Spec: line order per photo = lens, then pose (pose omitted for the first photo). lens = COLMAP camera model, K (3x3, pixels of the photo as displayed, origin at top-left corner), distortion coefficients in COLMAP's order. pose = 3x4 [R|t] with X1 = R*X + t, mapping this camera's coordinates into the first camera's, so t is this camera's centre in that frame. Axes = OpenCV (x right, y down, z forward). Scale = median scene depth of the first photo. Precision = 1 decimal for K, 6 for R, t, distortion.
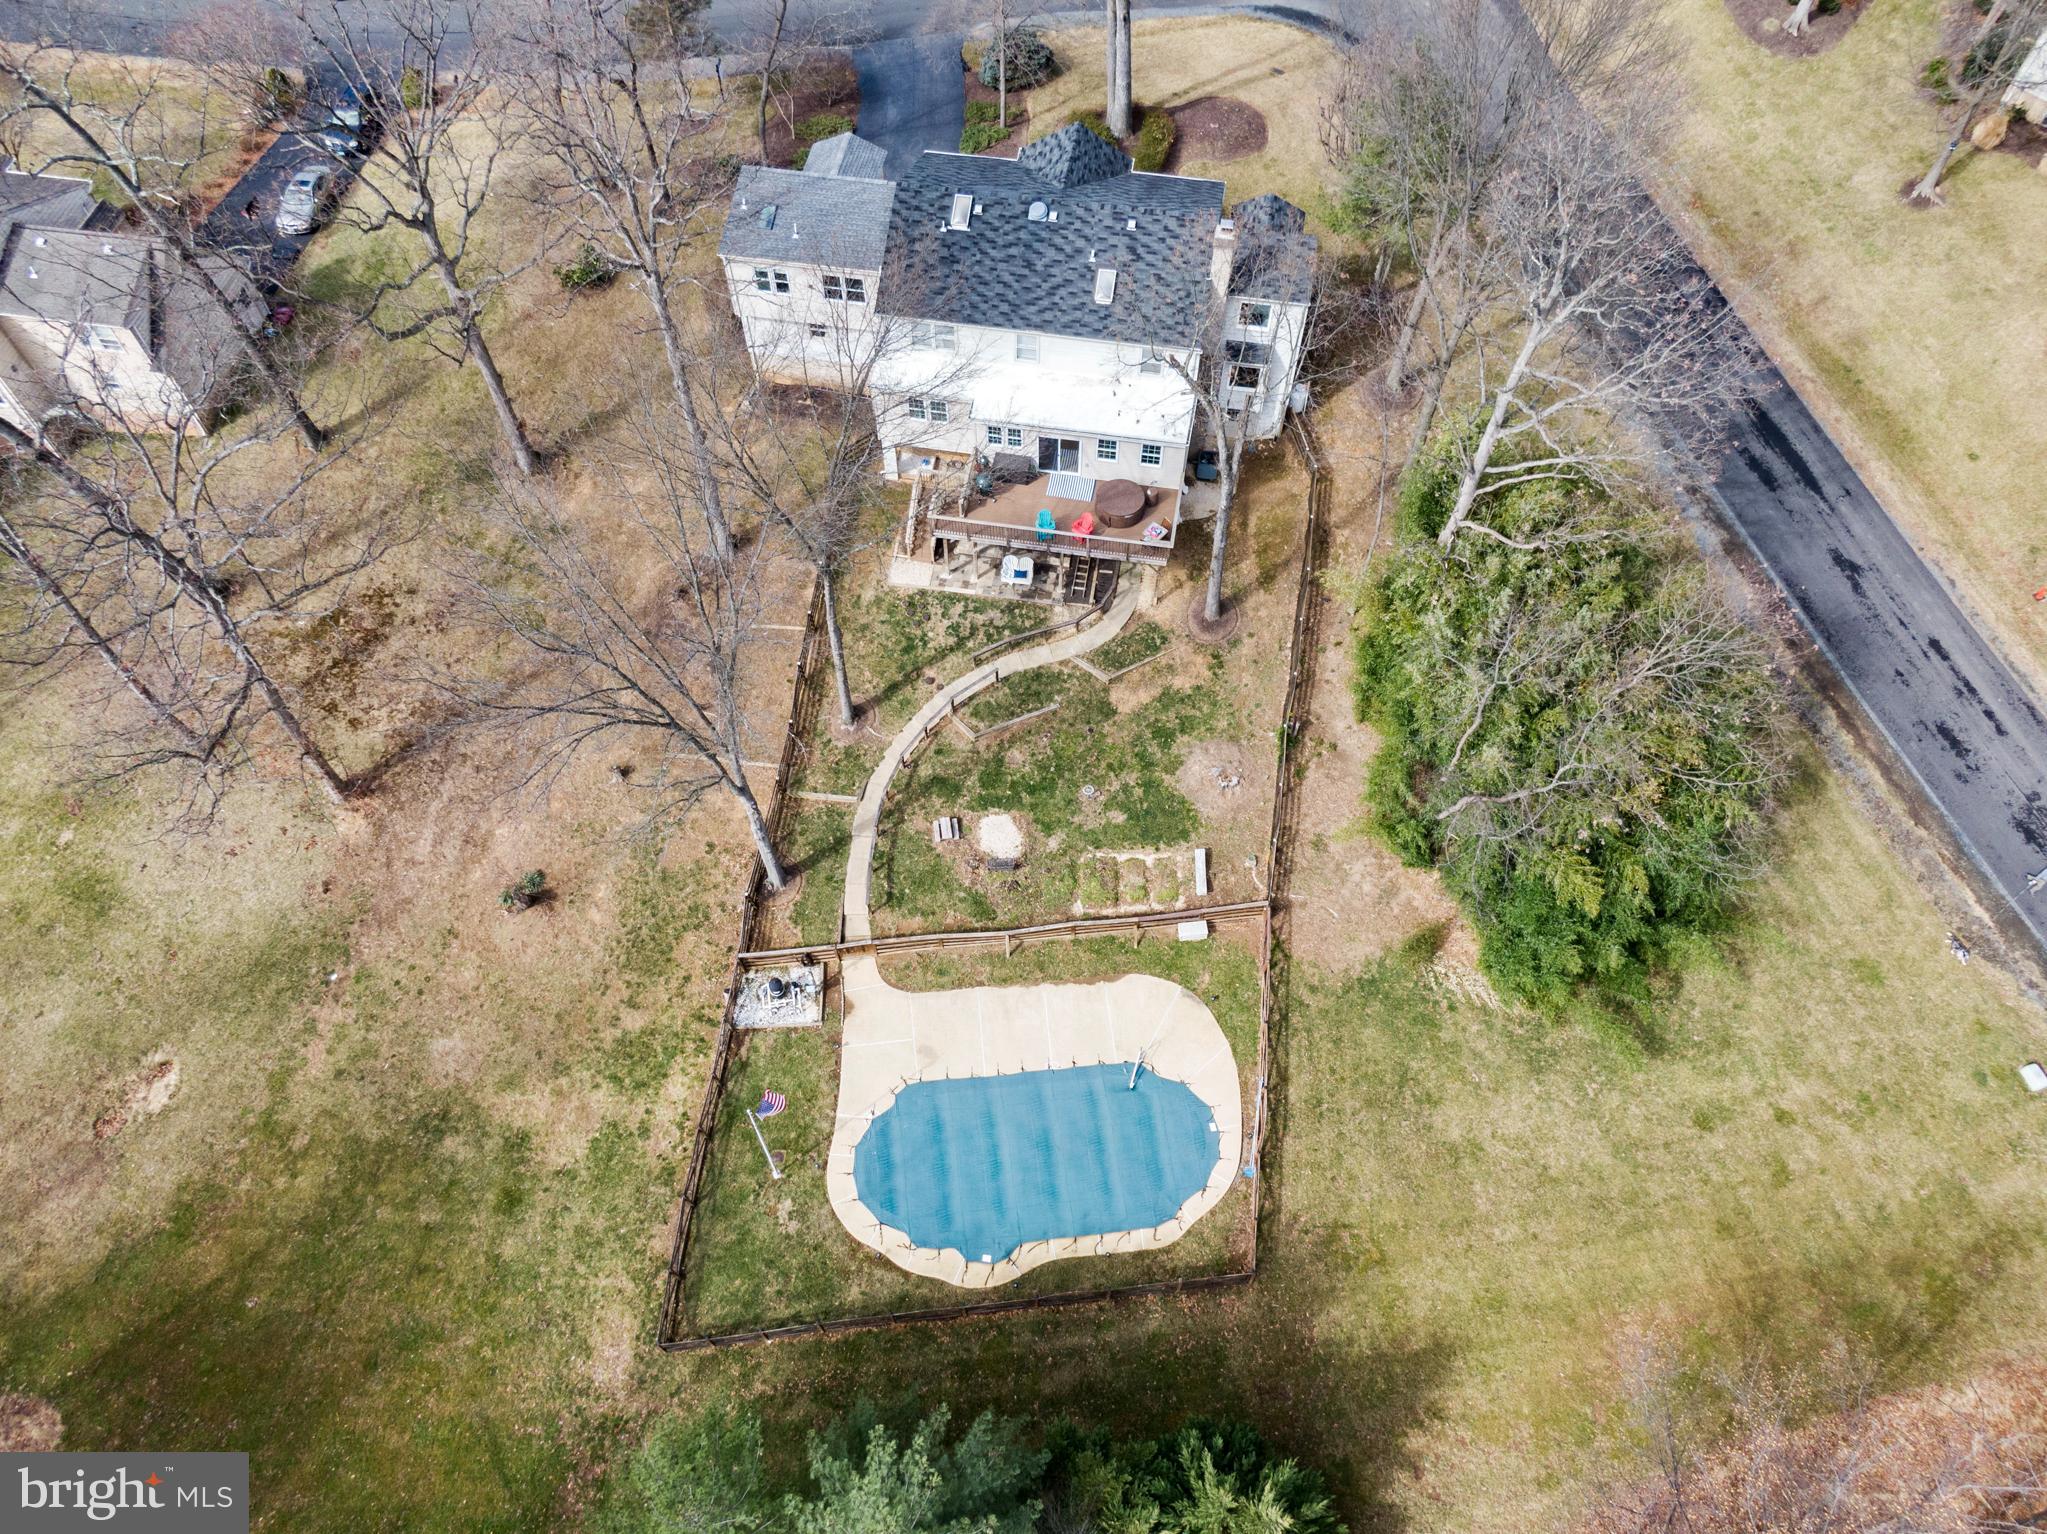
lens RADIAL K [[1464.2, 0, 1023.7], [0, 1464.2, 767.7], [0, 0, 1]] dist [0.021621, -0.040280]
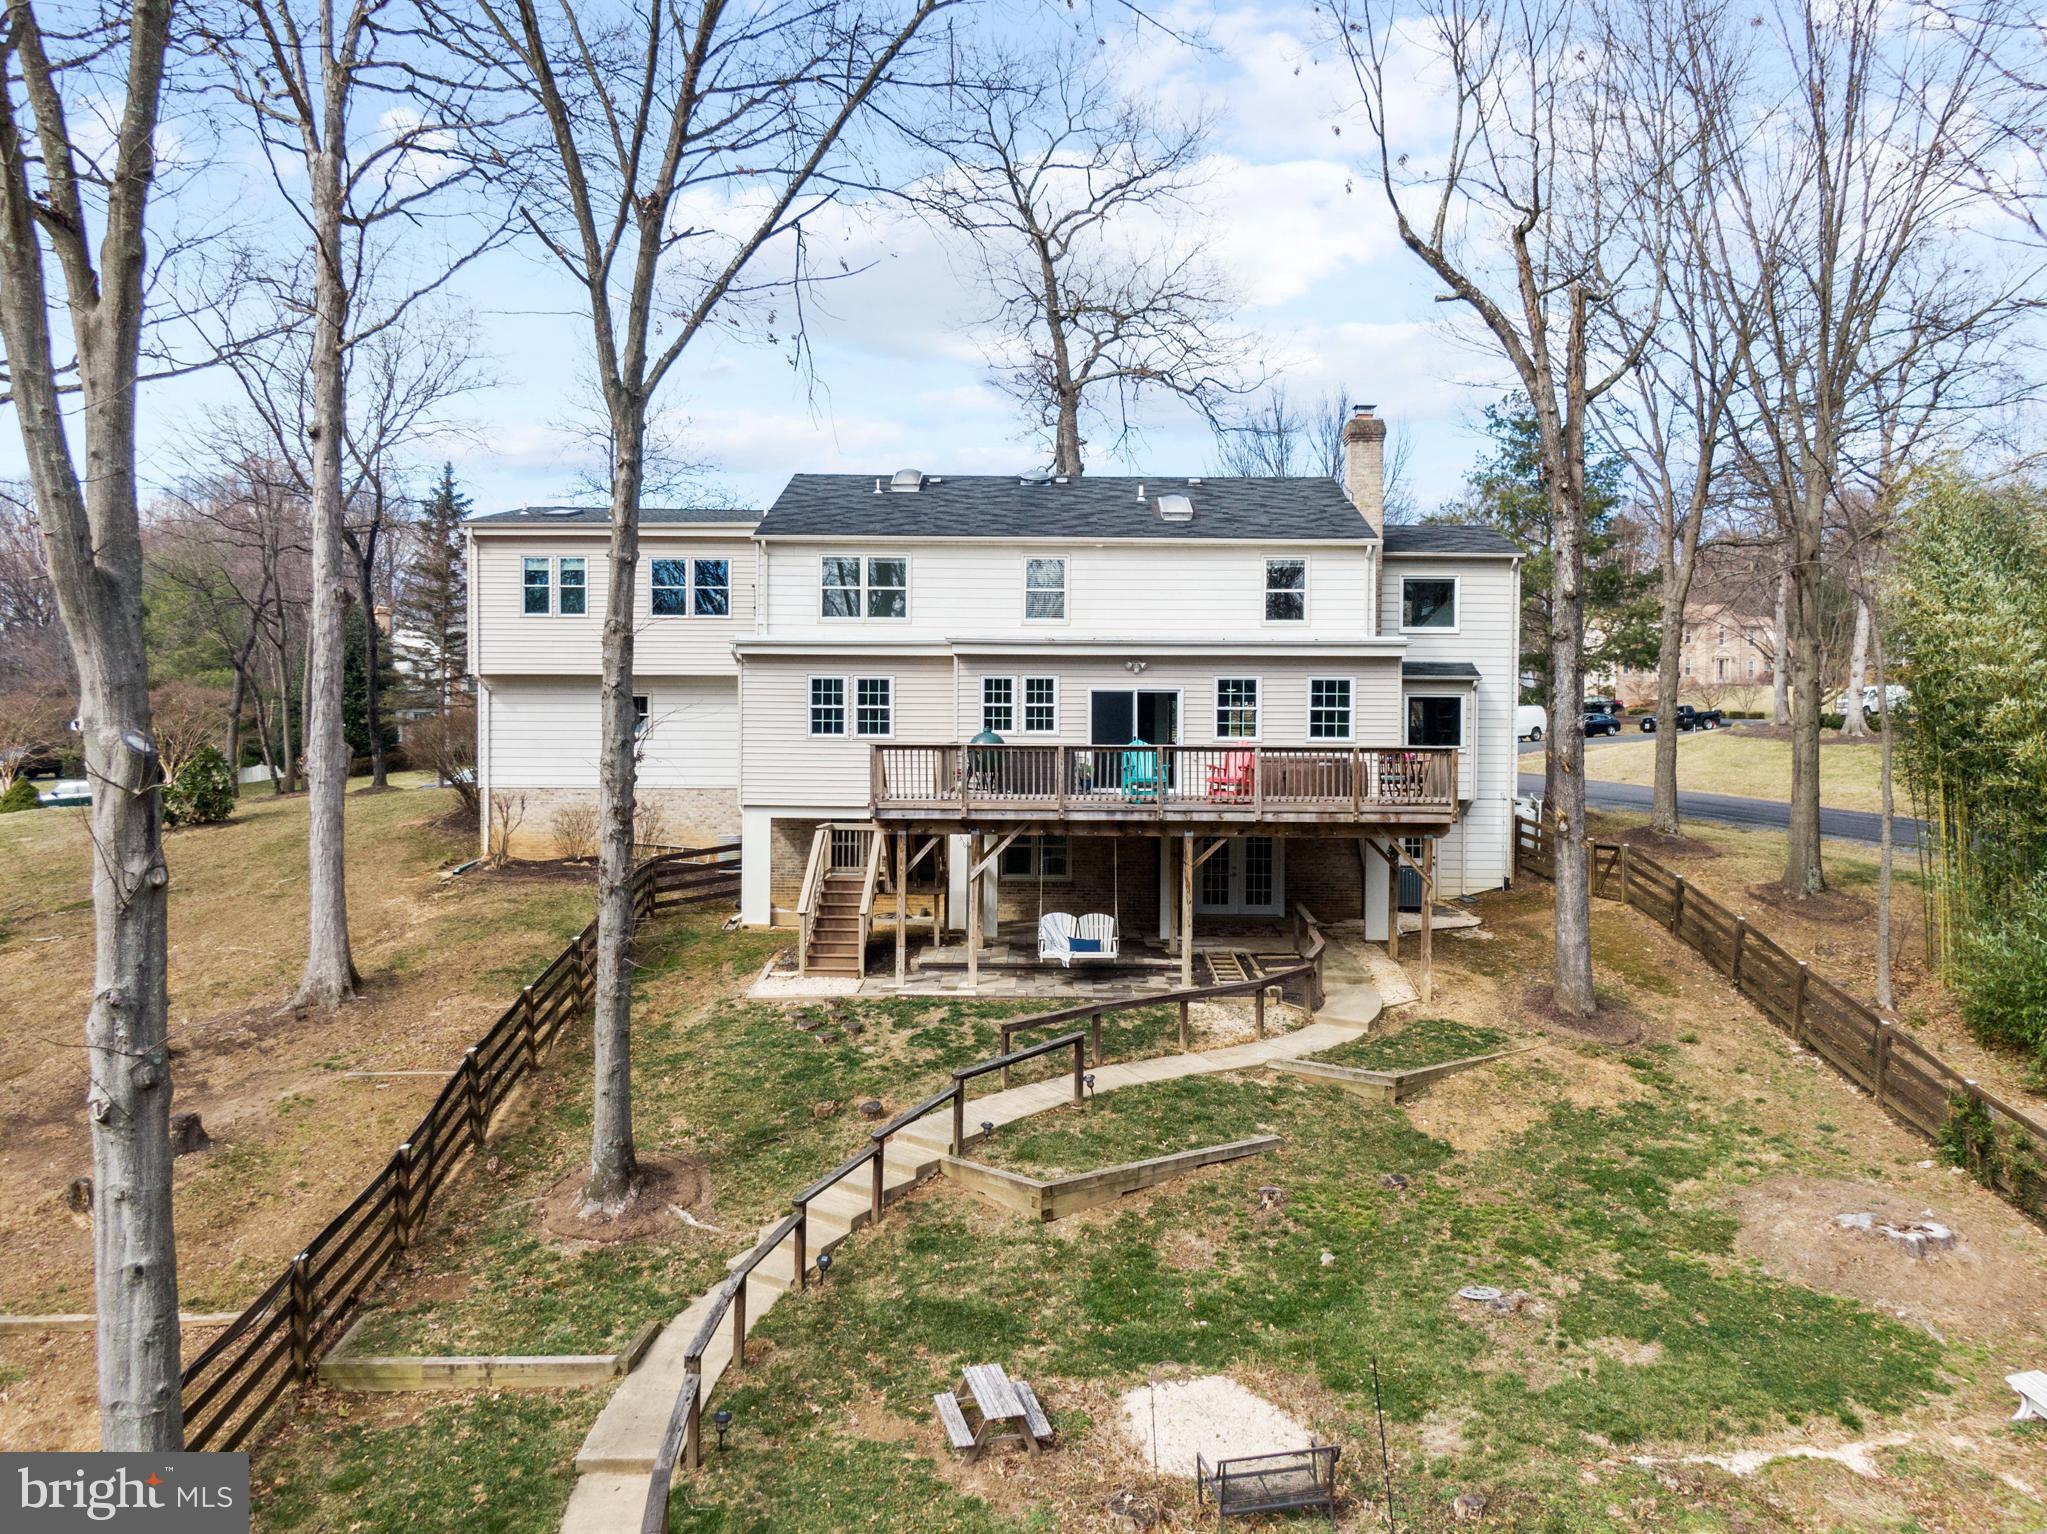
lens RADIAL K [[1464.2, 0, 1021.6], [0, 1464.2, 748.4], [0, 0, 1]] dist [0.021621, -0.040280]
pose [[0.989573, 0.003060, 0.144000, -0.081944], [0.119492, 0.540759, -0.832647, 0.180841], [-0.080417, 0.841172, 0.534755, 0.777292]]
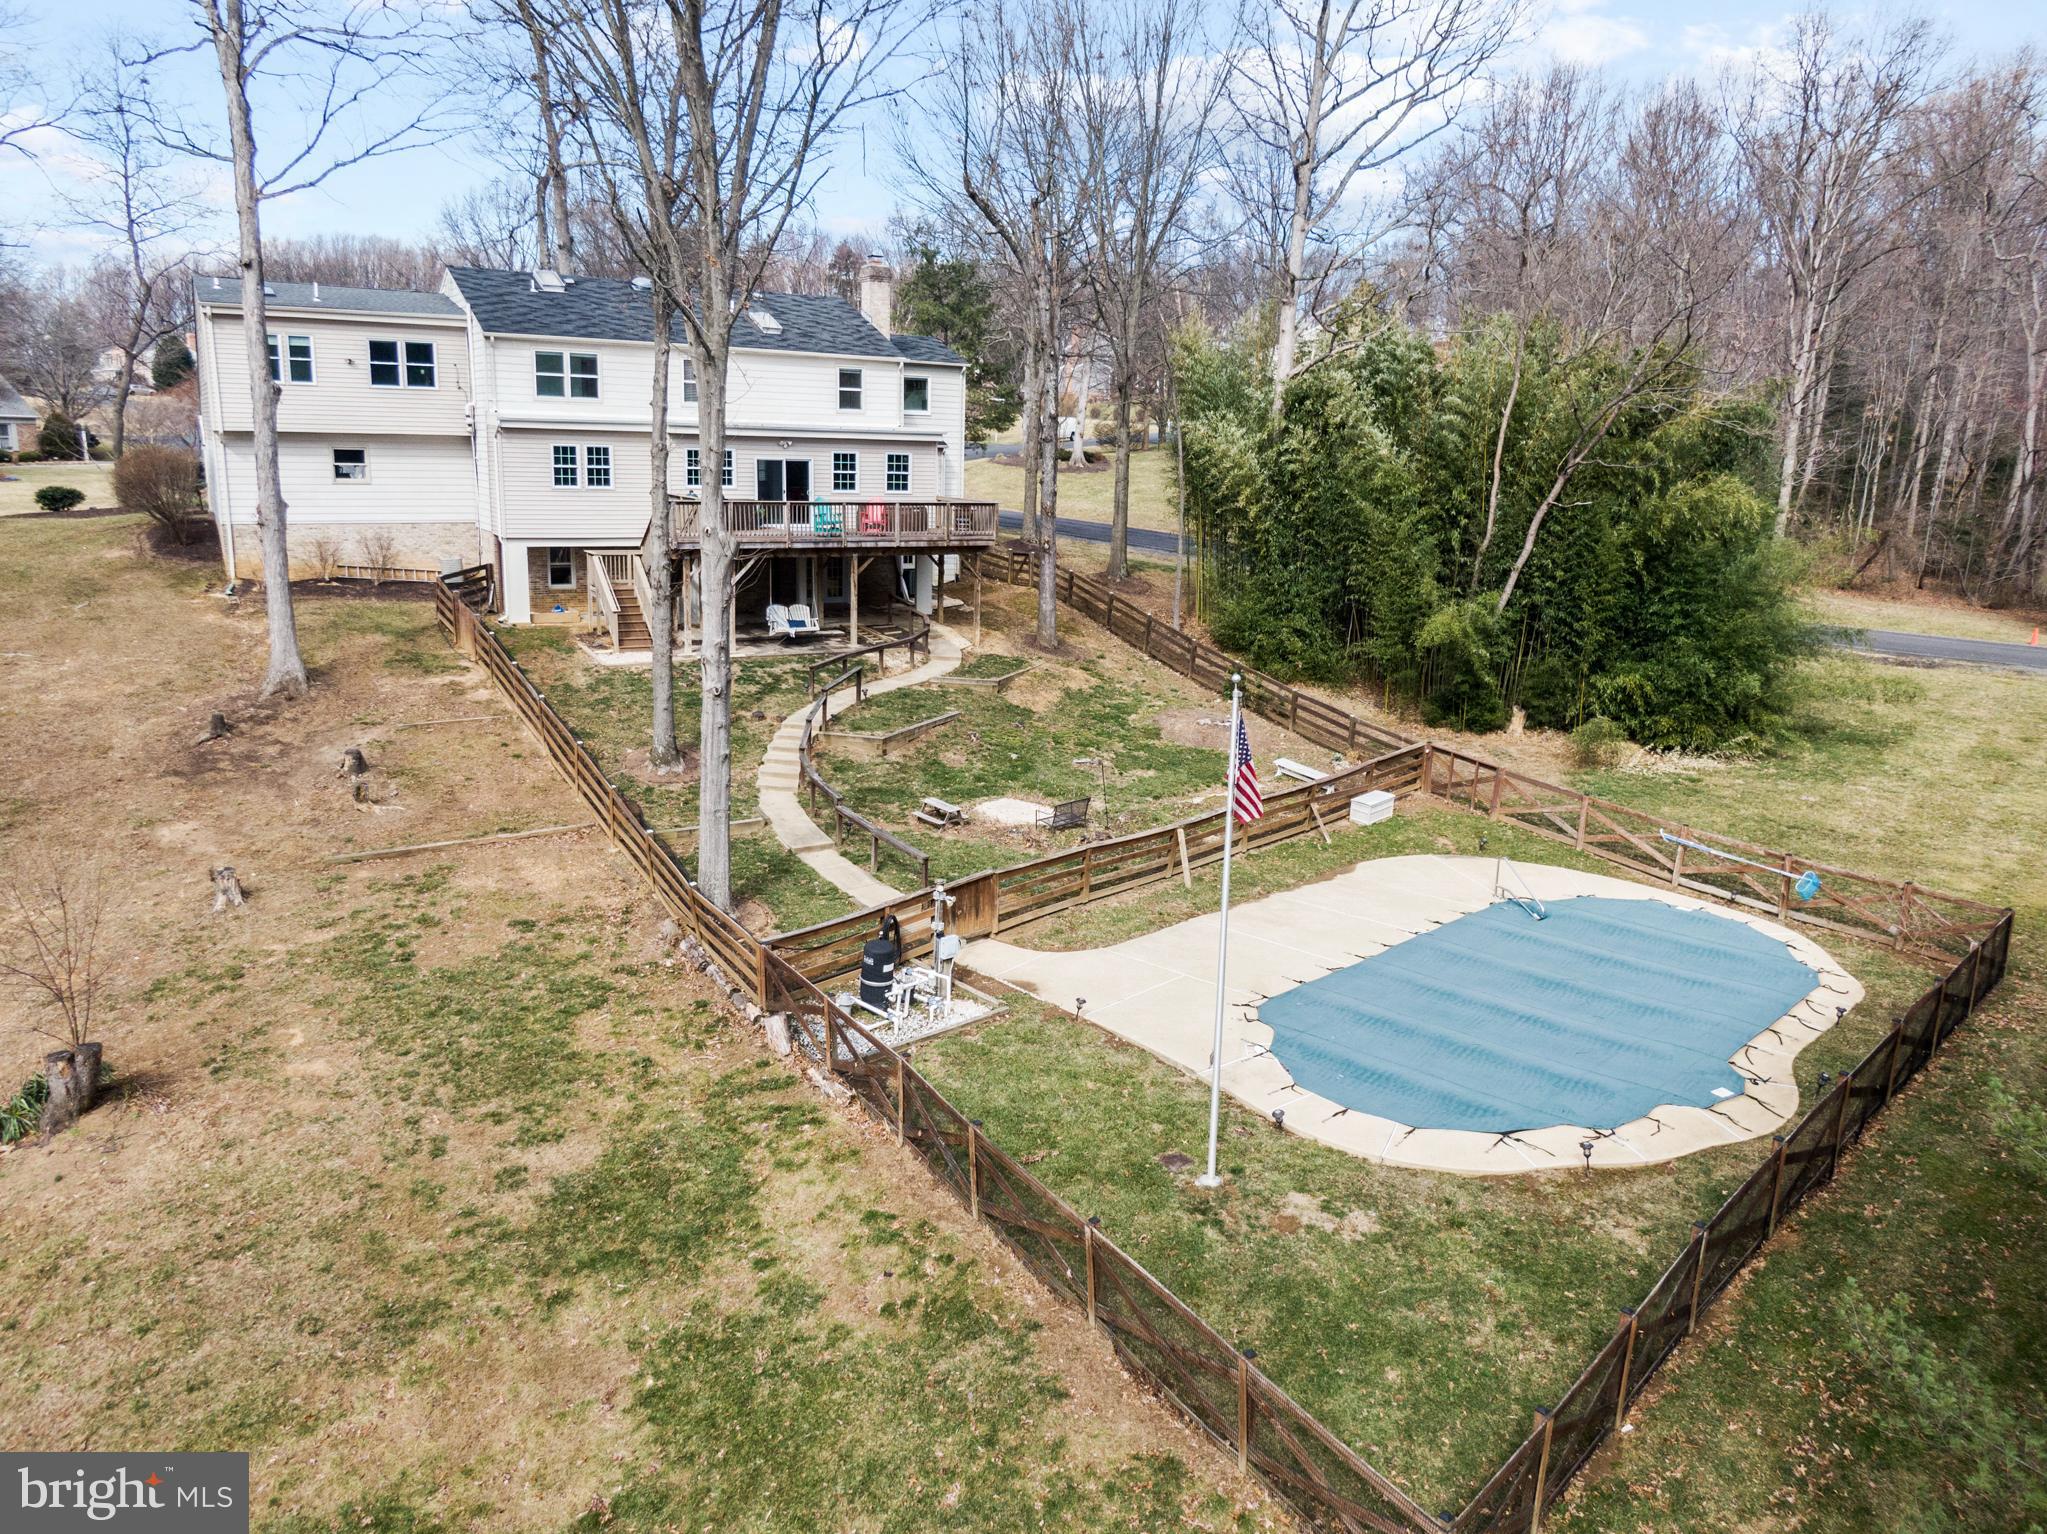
lens RADIAL K [[1464.2, 0, 1027.6], [0, 1464.2, 761.4], [0, 0, 1]] dist [0.021621, -0.040280]
pose [[0.768110, -0.118619, 0.629235, -0.368369], [0.528057, 0.673157, -0.517701, 0.328218], [-0.362165, 0.729924, 0.579696, 0.650925]]
